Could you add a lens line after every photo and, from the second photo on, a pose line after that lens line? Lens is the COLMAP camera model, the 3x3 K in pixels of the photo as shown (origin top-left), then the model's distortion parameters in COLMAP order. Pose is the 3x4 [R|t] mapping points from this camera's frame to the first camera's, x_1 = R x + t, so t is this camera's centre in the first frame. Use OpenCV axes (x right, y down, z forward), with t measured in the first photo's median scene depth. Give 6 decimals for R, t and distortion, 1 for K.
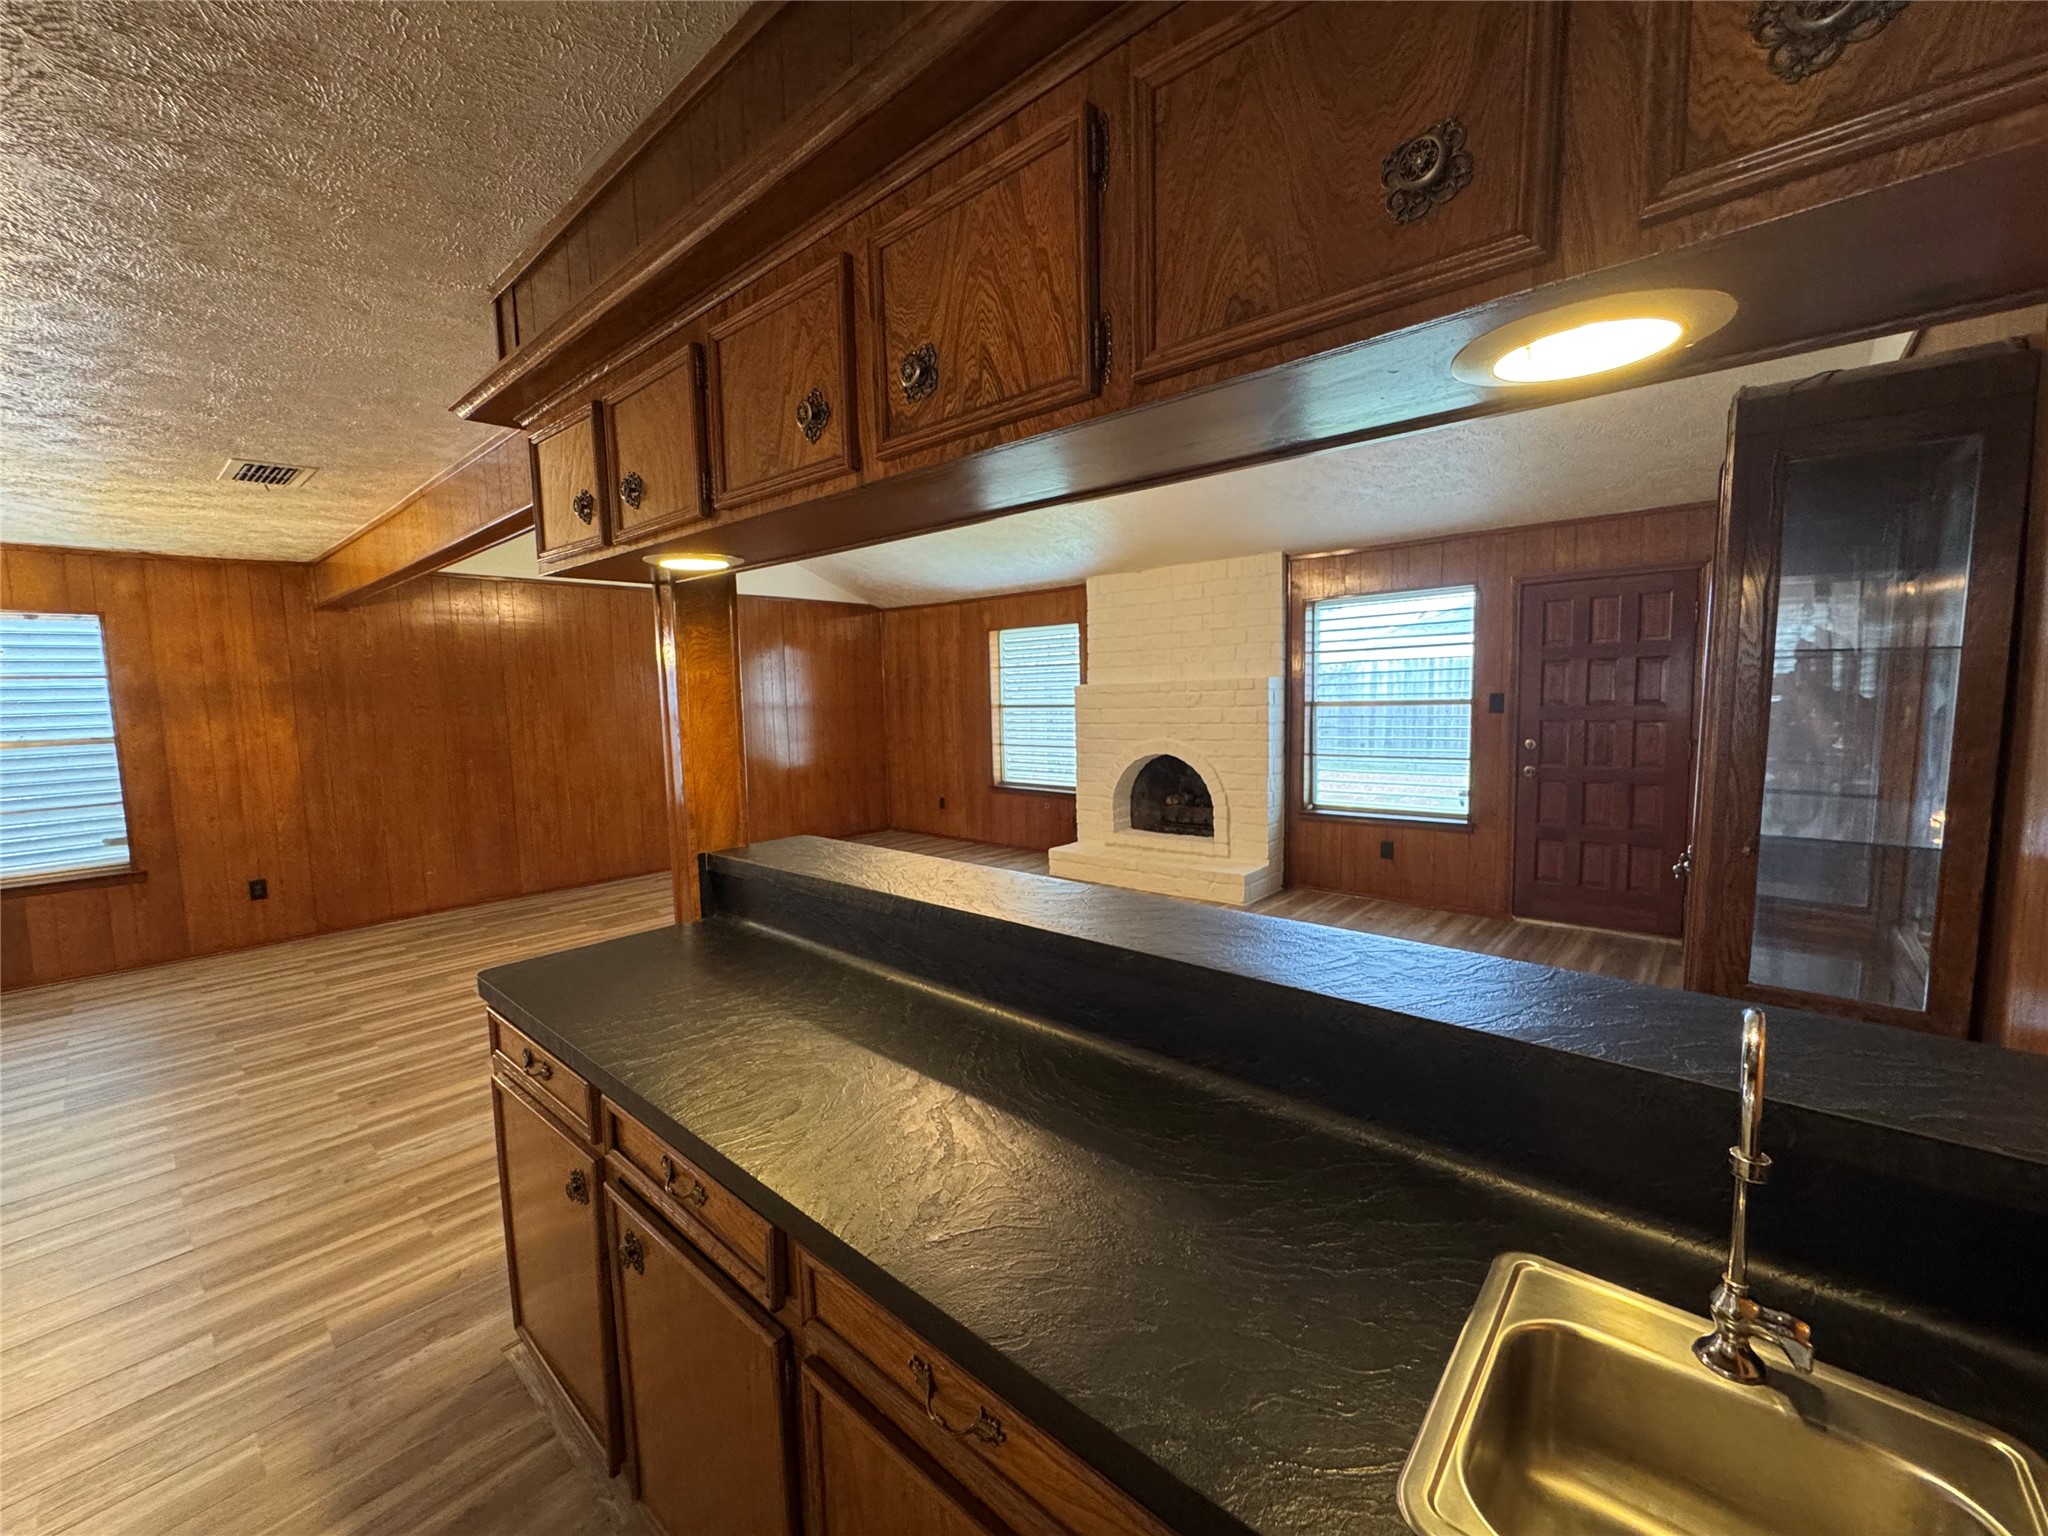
lens RADIAL K [[816.3, 0, 1025.7], [0, 816.3, 773.9], [0, 0, 1]] dist [-0.002802, -0.000049]
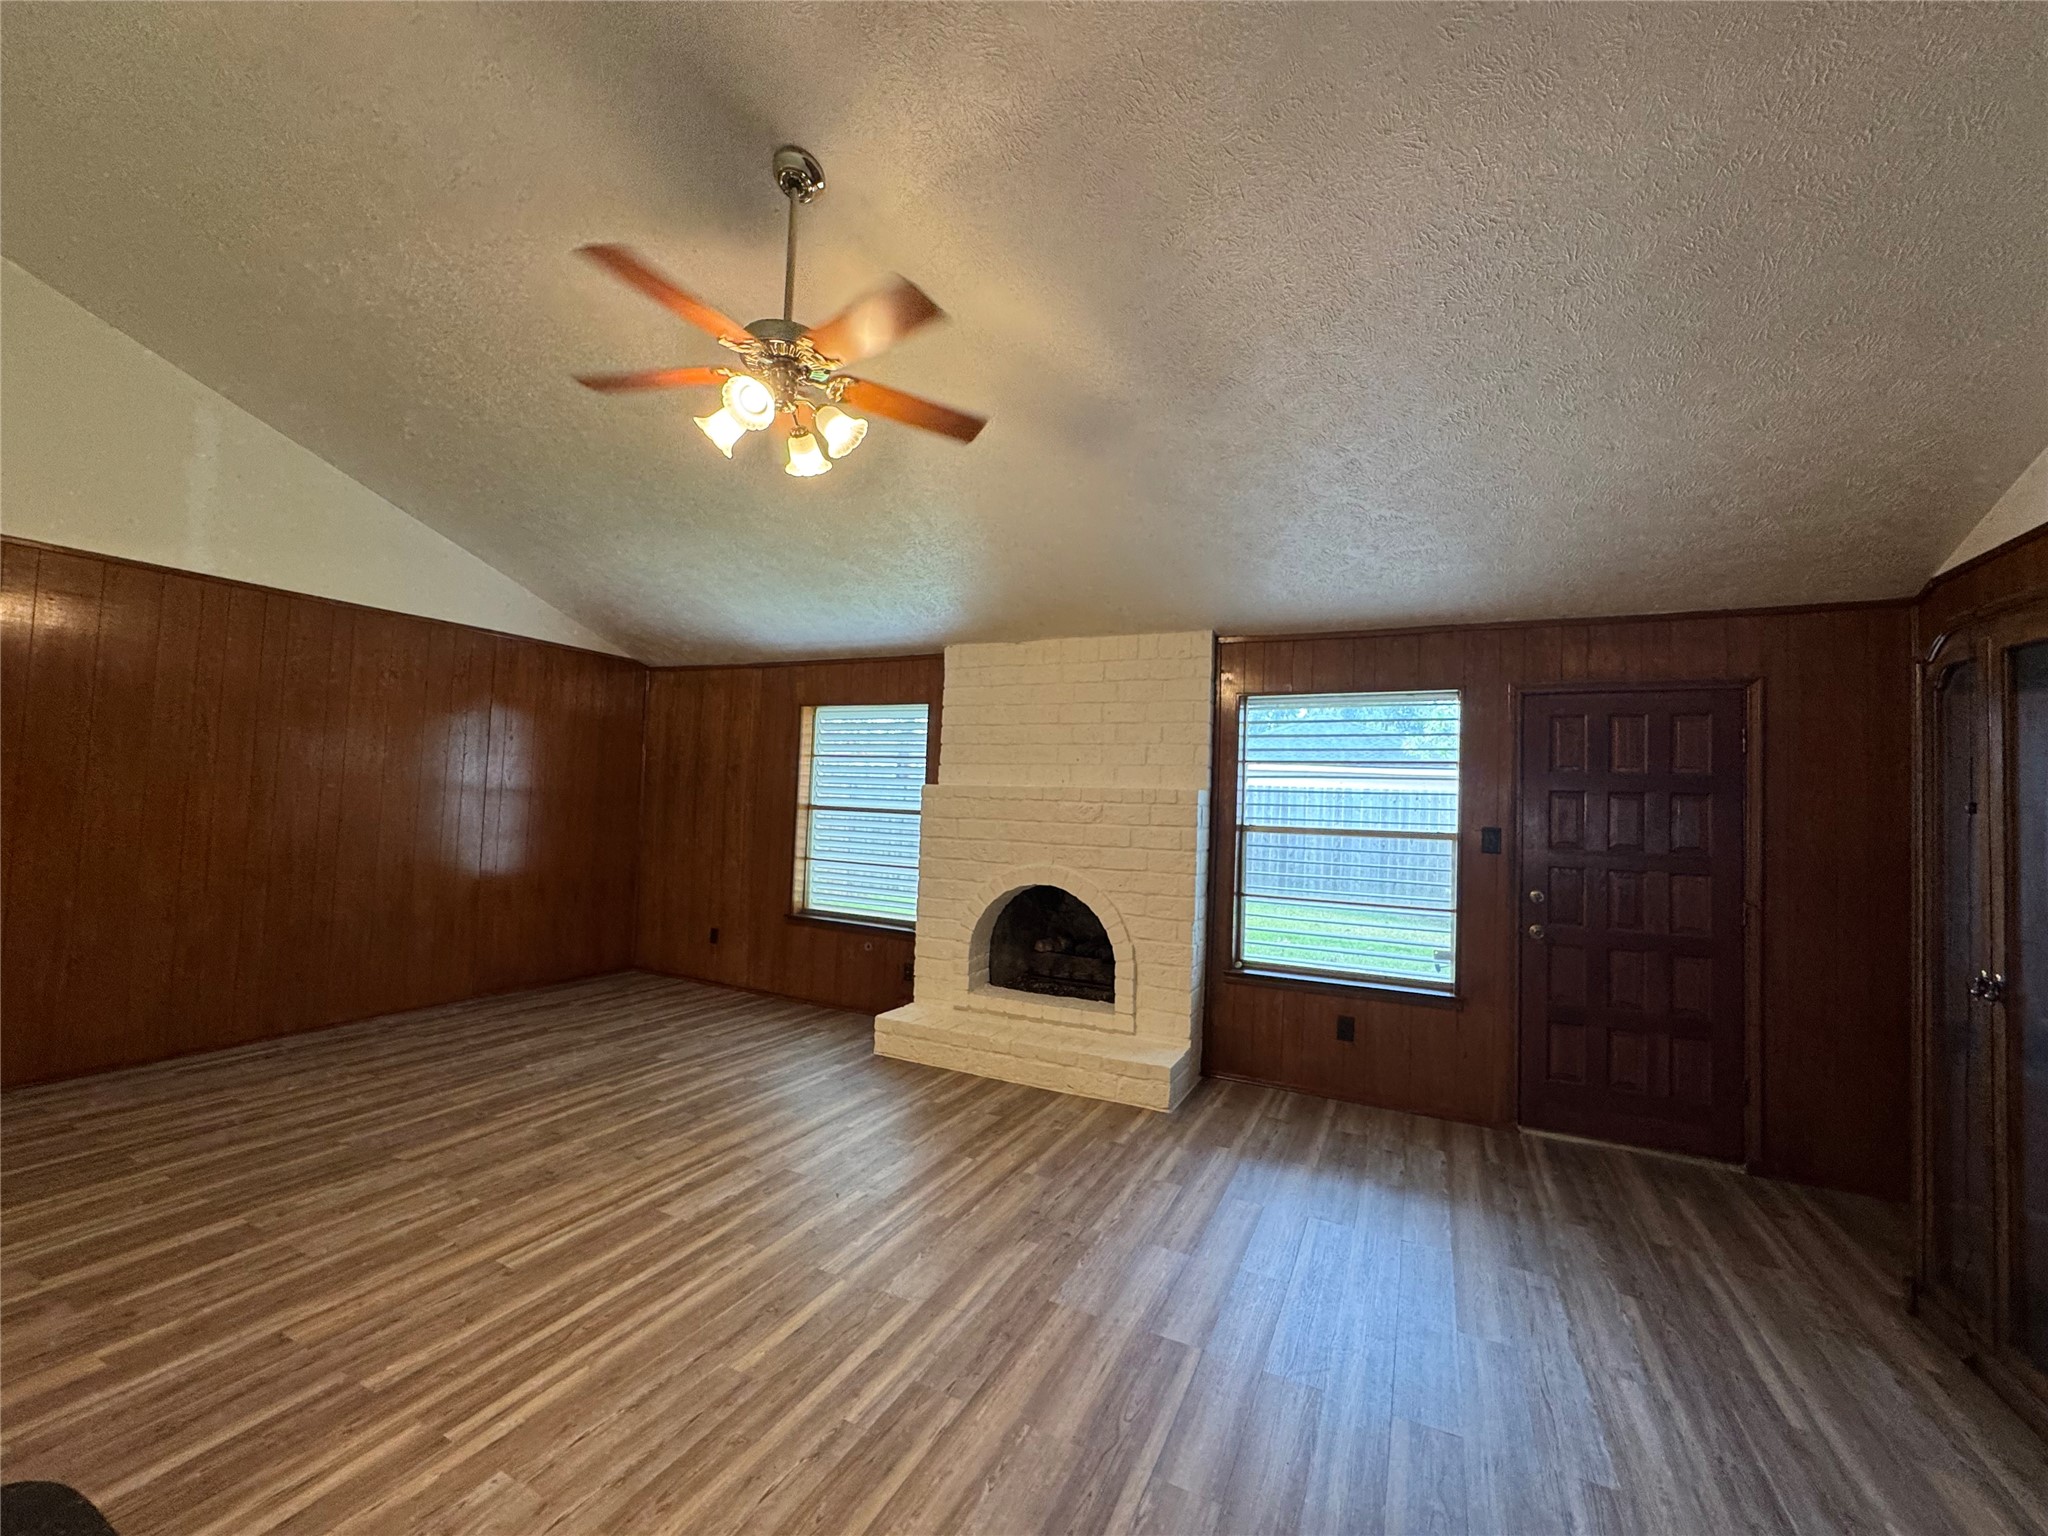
lens RADIAL K [[816.3, 0, 1025.7], [0, 816.3, 773.9], [0, 0, 1]] dist [-0.002802, -0.000049]
pose [[0.963493, 0.069605, 0.258529, -0.042418], [-0.034871, 0.990014, -0.136588, -0.021440], [-0.265454, 0.122587, 0.956298, 0.276882]]
